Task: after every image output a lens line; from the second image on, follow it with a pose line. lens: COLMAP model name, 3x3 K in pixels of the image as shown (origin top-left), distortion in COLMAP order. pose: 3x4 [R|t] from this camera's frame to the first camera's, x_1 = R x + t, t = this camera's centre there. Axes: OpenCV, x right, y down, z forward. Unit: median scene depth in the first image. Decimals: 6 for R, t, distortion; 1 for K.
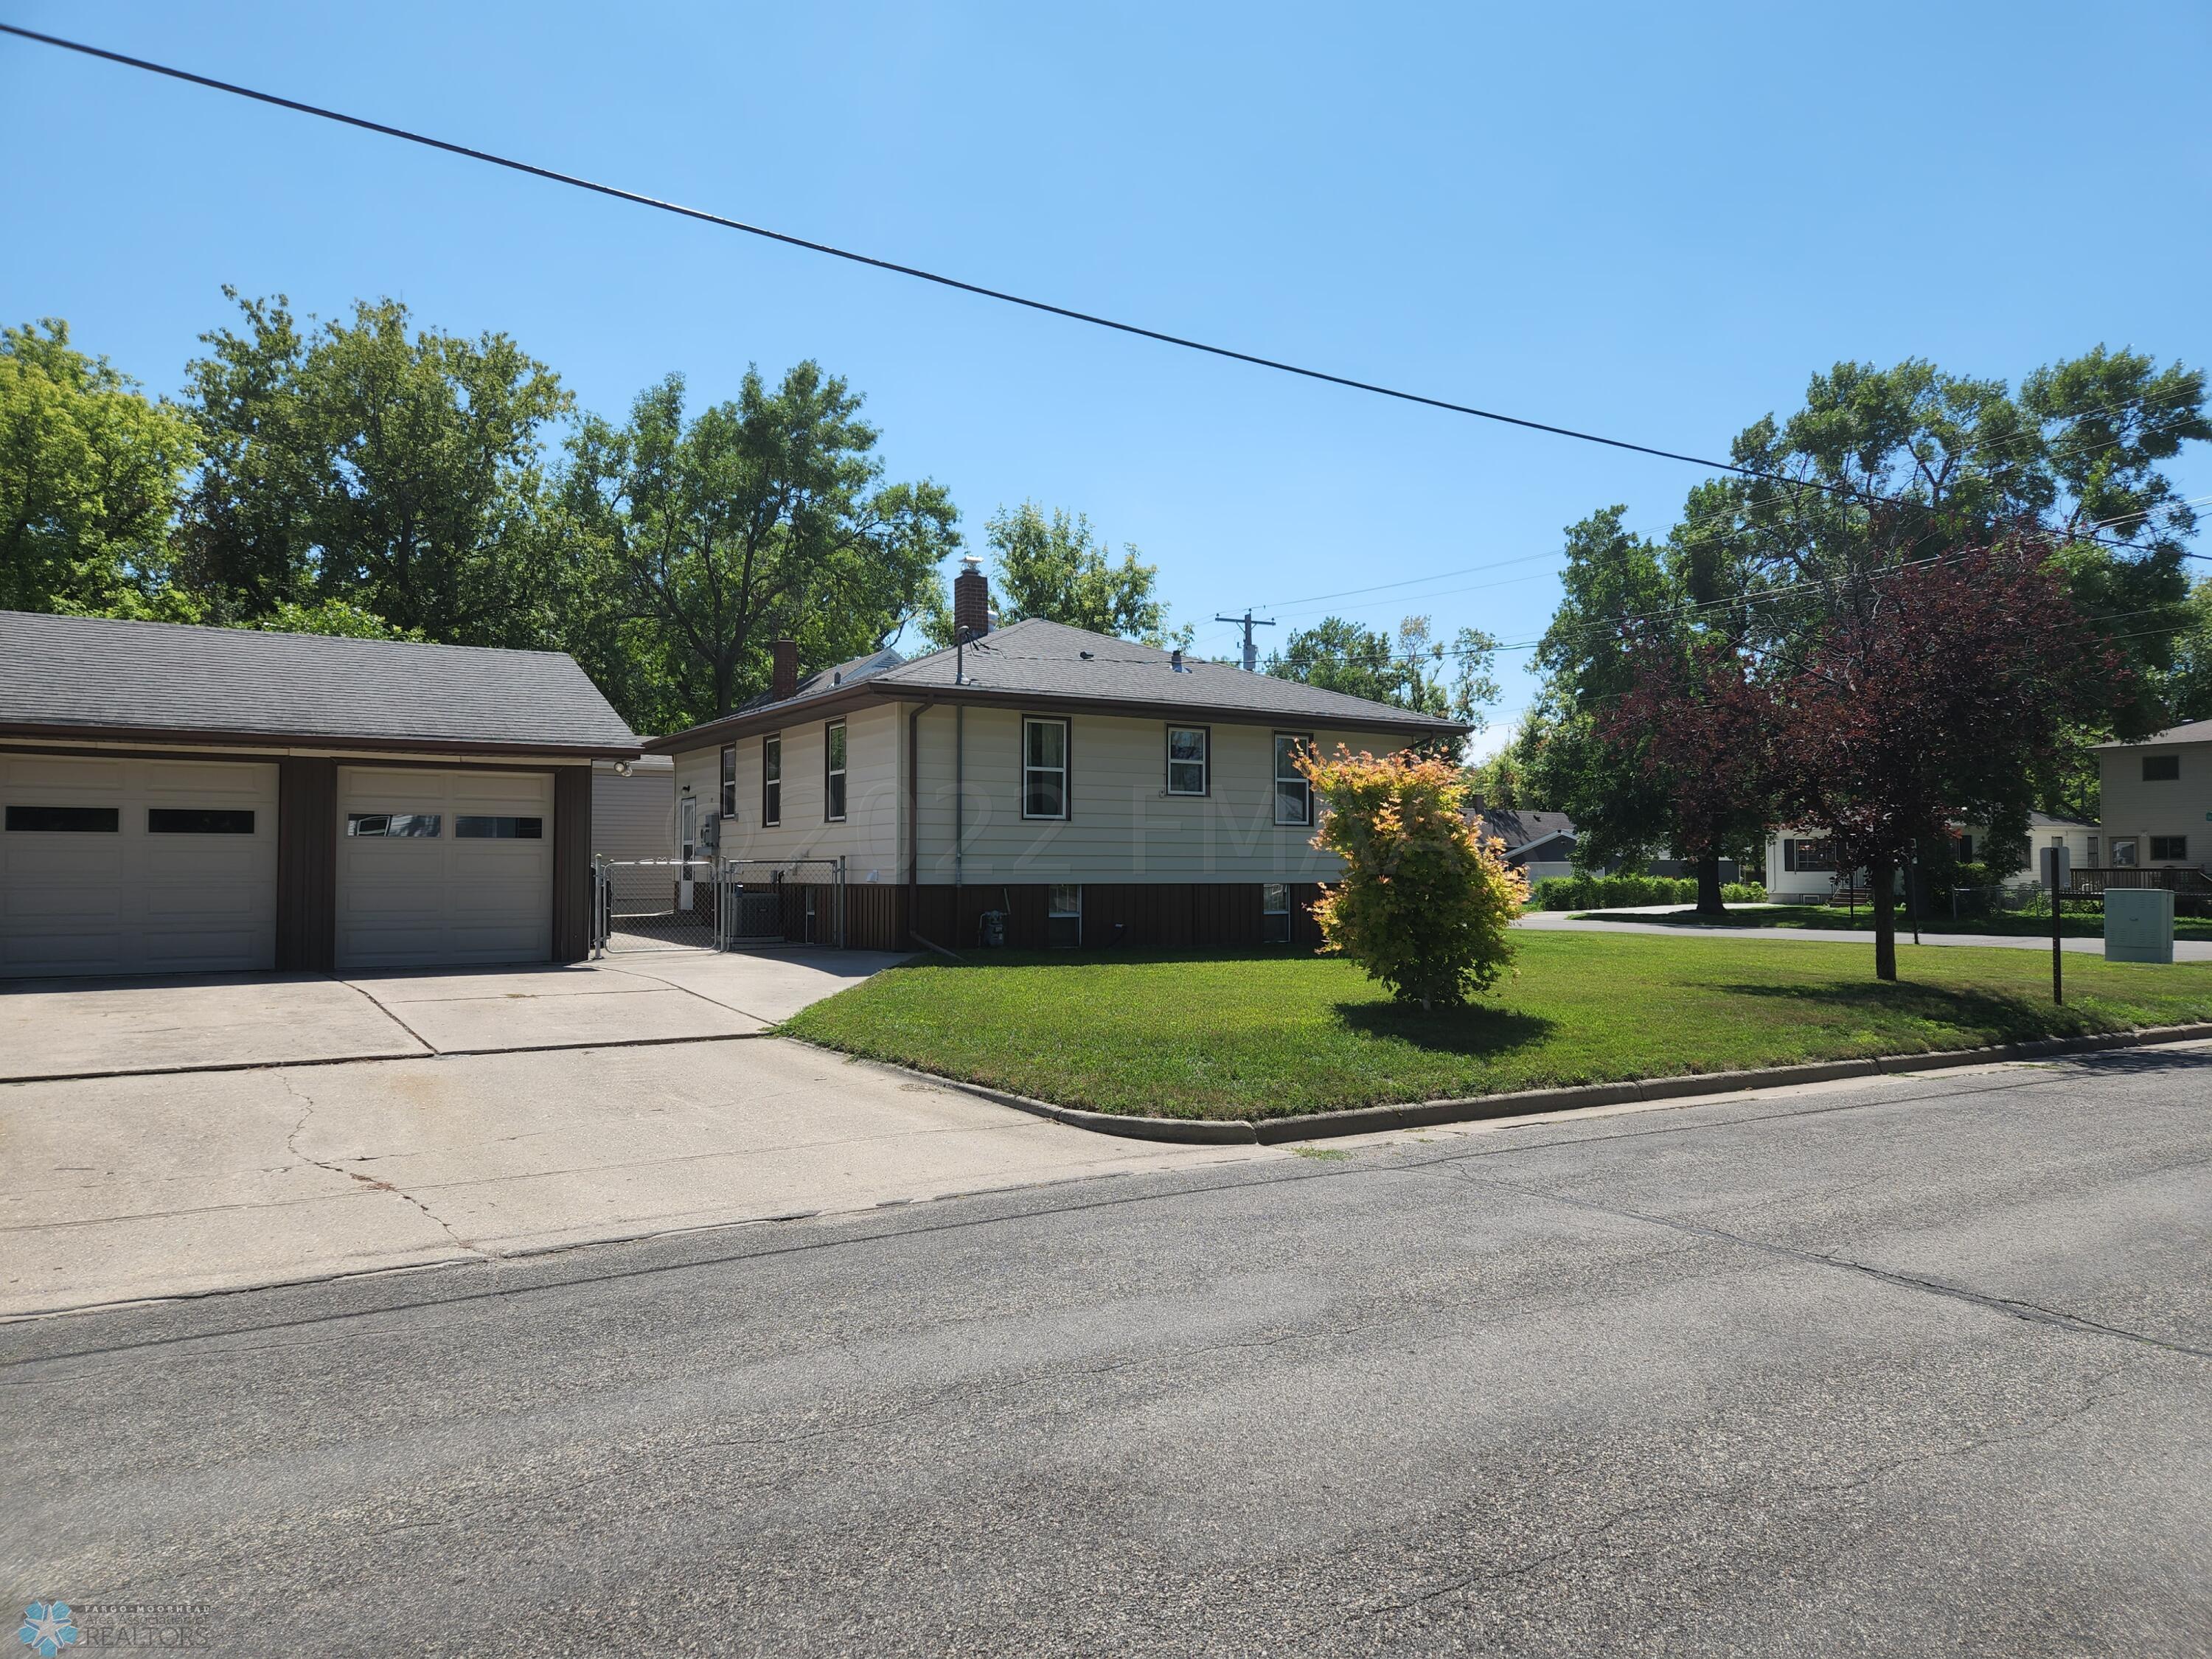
lens RADIAL K [[1463.1, 0, 1106.0], [0, 1463.1, 829.5], [0, 0, 1]] dist [0.033382, 0.000216]
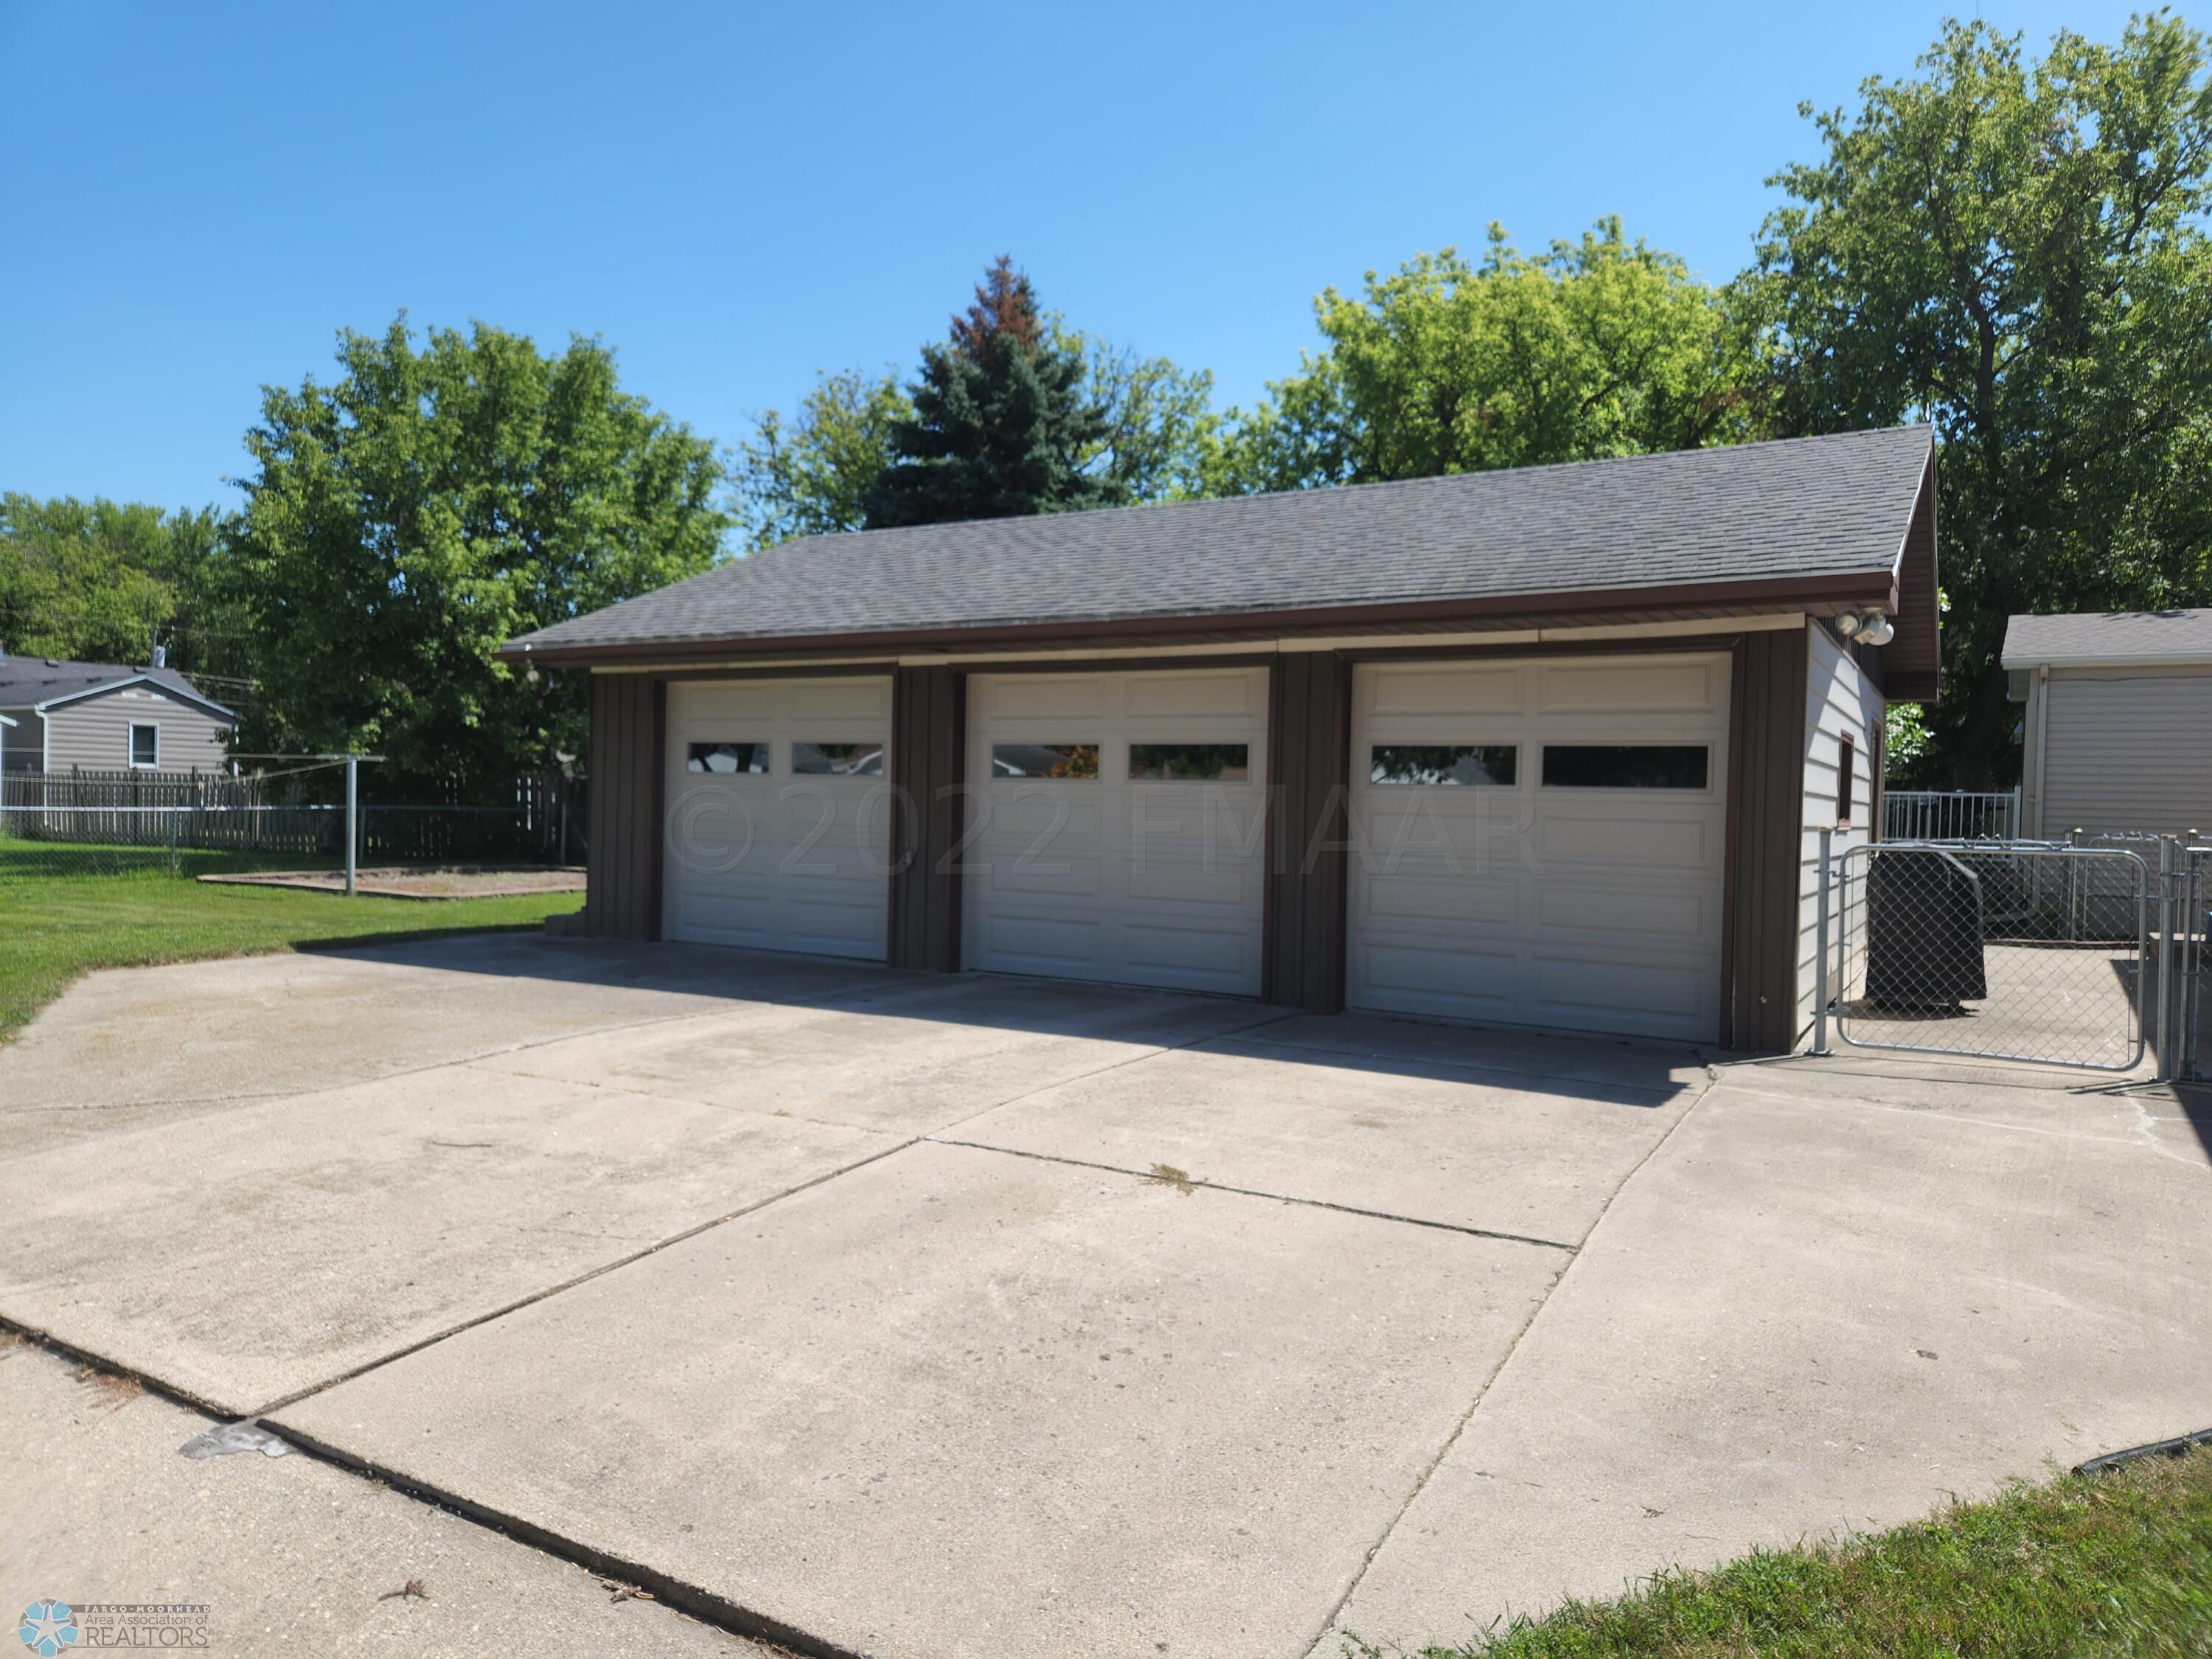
lens RADIAL K [[1463.1, 0, 1106.0], [0, 1463.1, 829.5], [0, 0, 1]] dist [0.033382, 0.000216]
pose [[0.439996, 0.028699, -0.897541, -0.036528], [0.004163, 0.999413, 0.033998, 0.002853], [0.897990, -0.018695, 0.439618, 0.664956]]
